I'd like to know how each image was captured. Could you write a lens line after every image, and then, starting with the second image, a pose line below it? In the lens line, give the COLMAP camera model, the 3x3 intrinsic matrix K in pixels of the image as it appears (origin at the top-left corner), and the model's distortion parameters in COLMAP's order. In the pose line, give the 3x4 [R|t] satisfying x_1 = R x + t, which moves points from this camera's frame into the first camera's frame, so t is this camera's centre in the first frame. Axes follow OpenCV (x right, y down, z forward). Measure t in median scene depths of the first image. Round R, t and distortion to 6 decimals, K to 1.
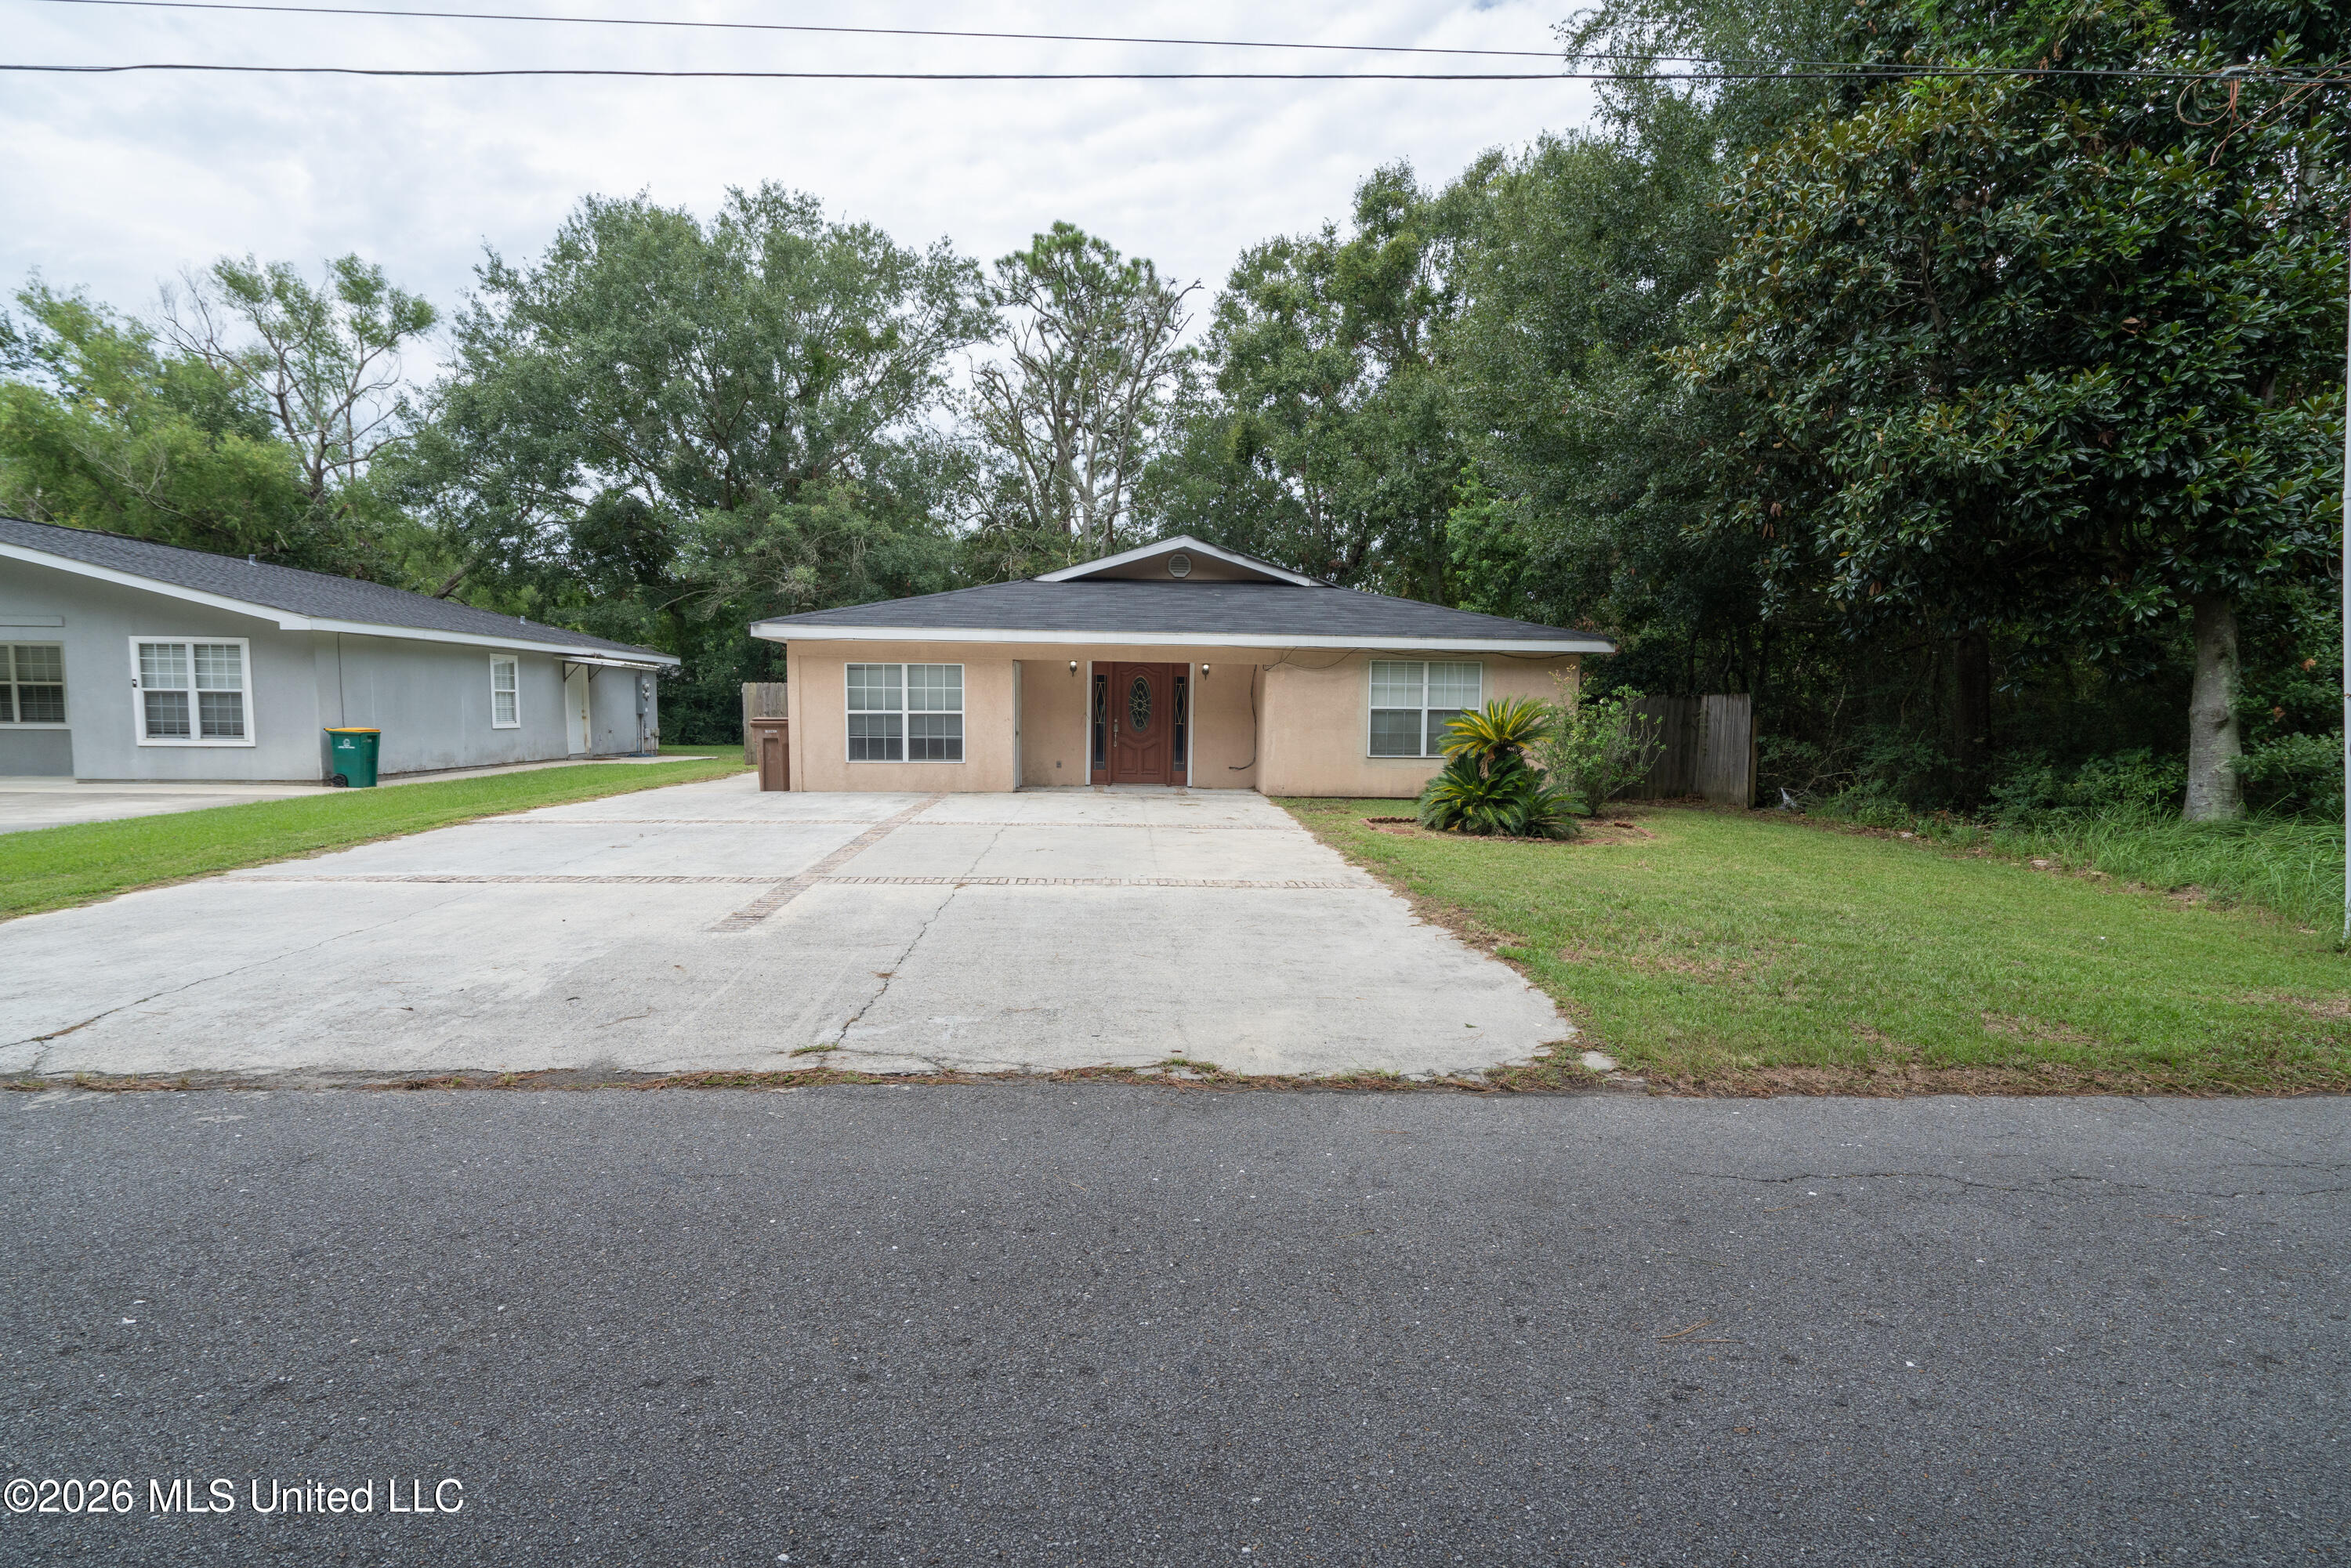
lens RADIAL K [[1067.5, 0, 1169.3], [0, 1067.5, 787.9], [0, 0, 1]] dist [-0.000432, 0.000638]
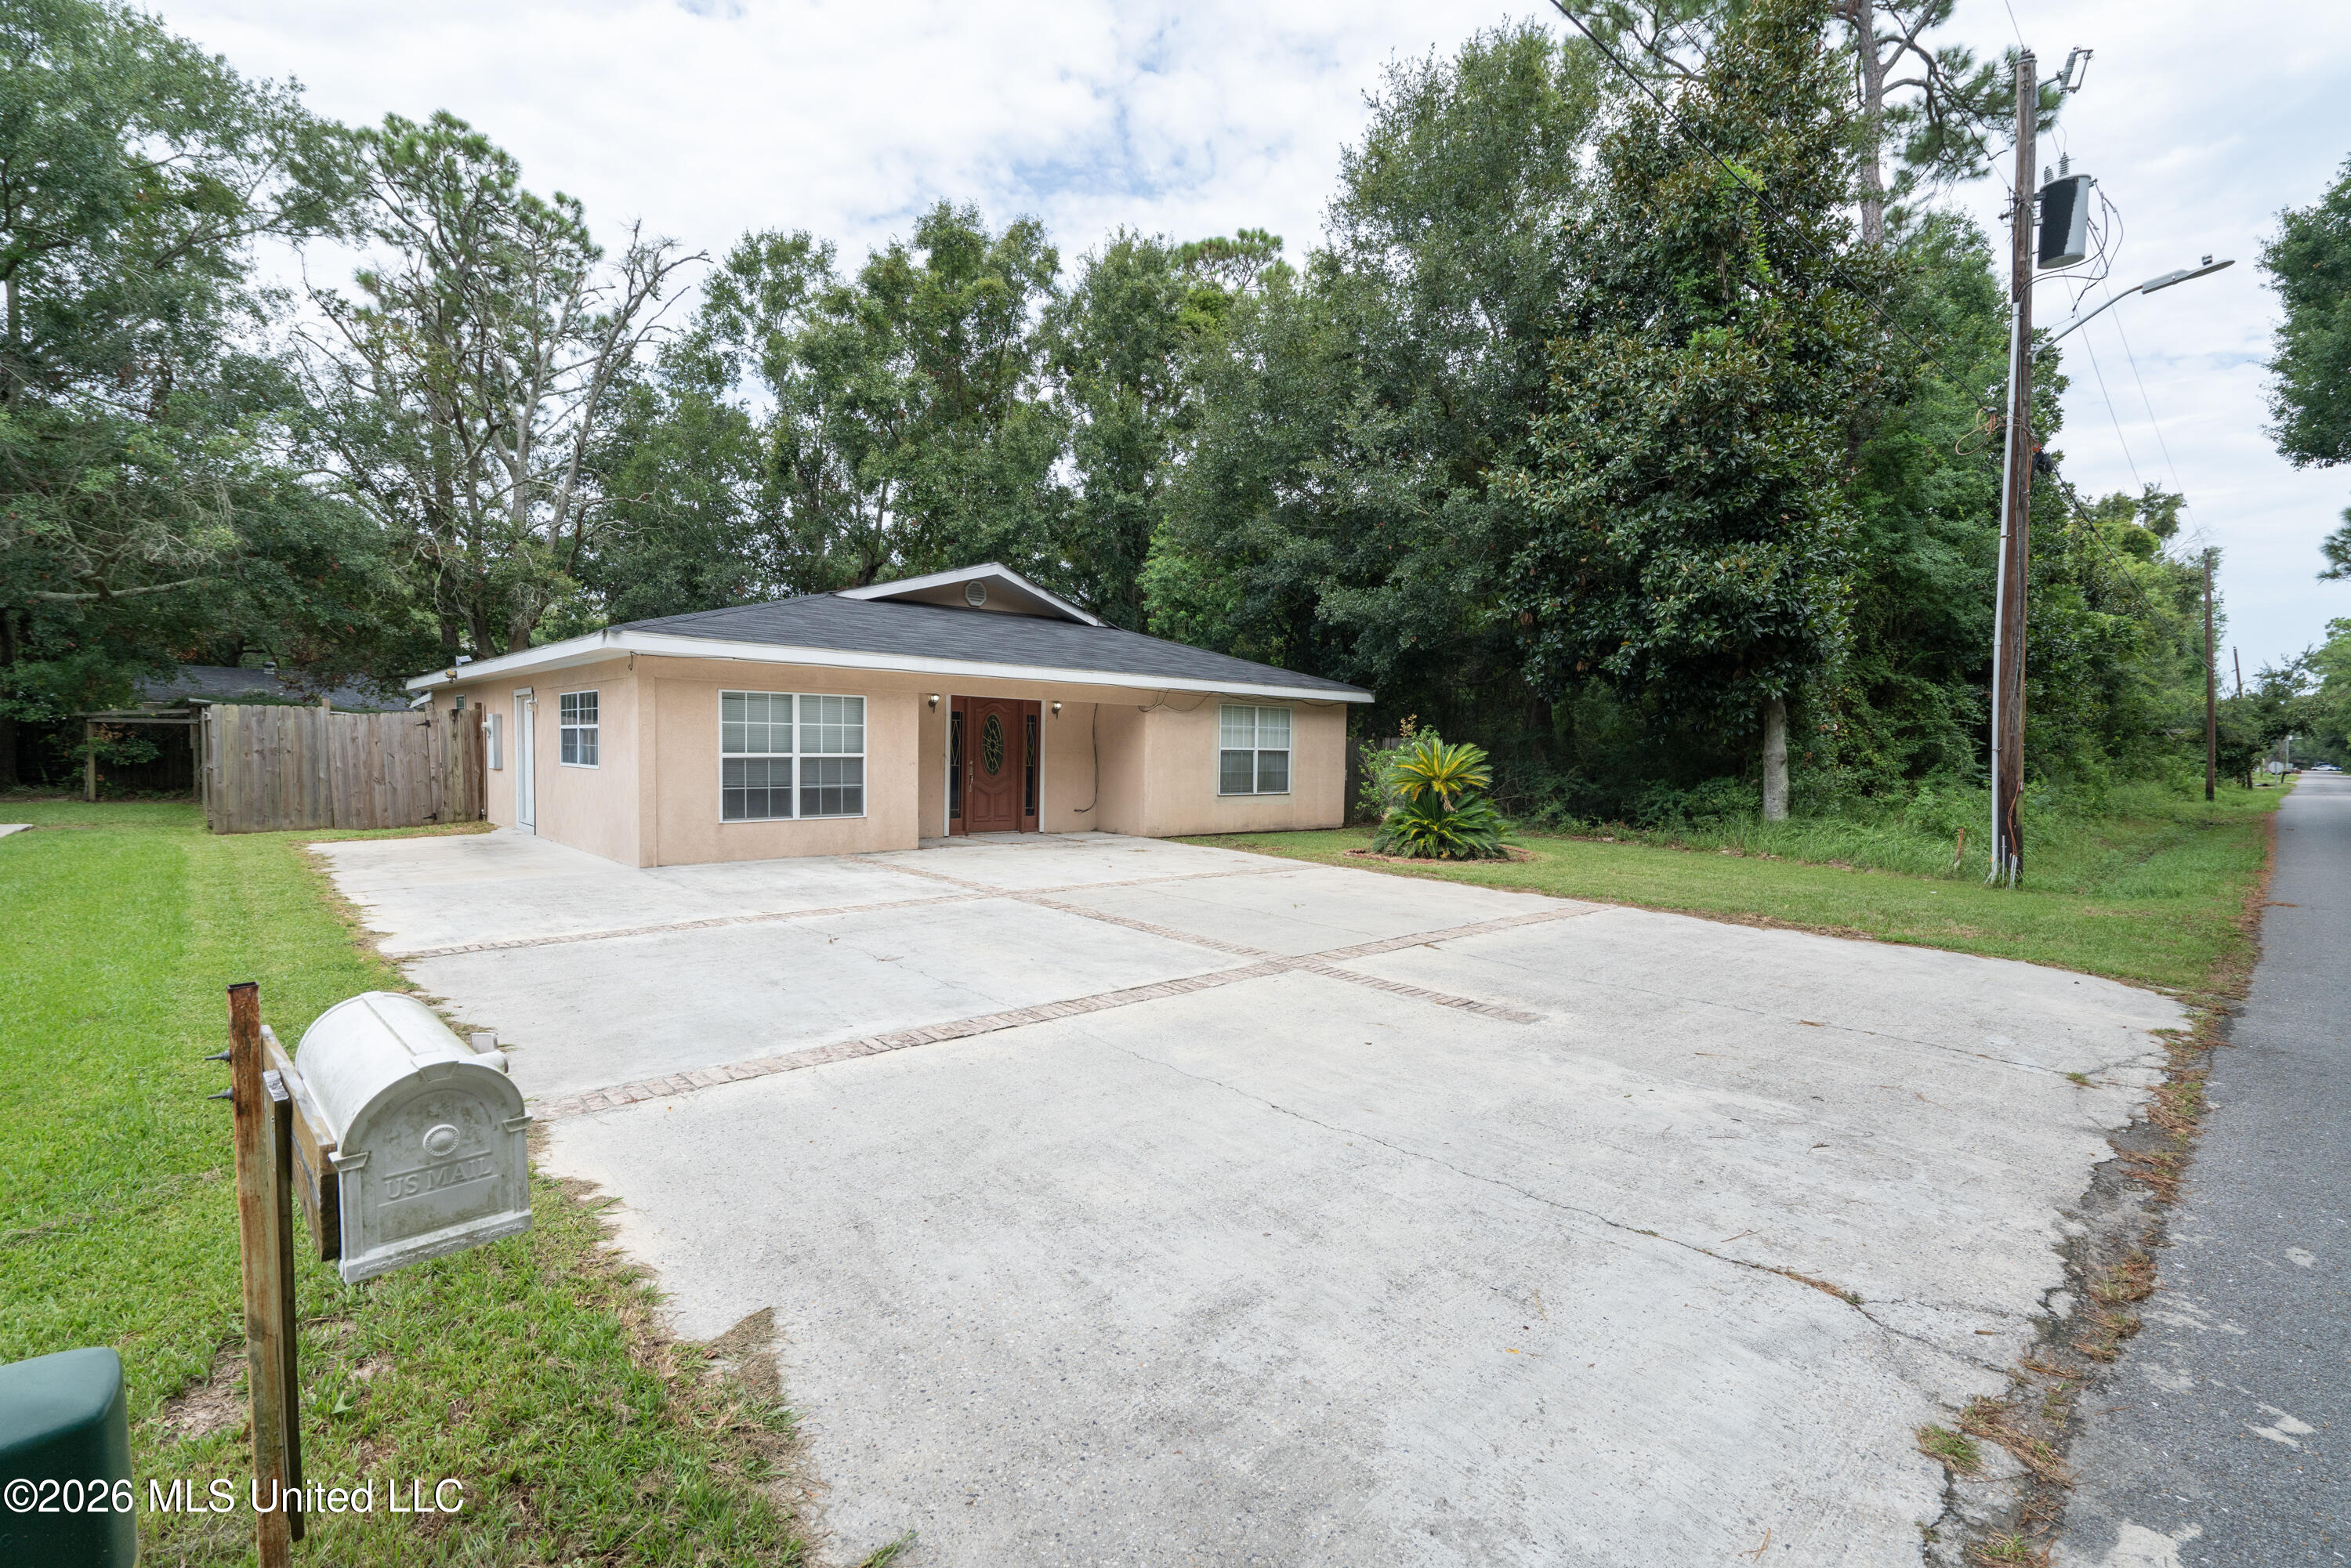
lens RADIAL K [[1067.5, 0, 1179.5], [0, 1067.5, 780.5], [0, 0, 1]] dist [-0.000432, 0.000638]
pose [[0.763571, -0.019781, 0.645421, -0.518912], [0.042070, 0.998931, -0.019156, -0.024939], [-0.644352, 0.041780, 0.763587, 0.219177]]
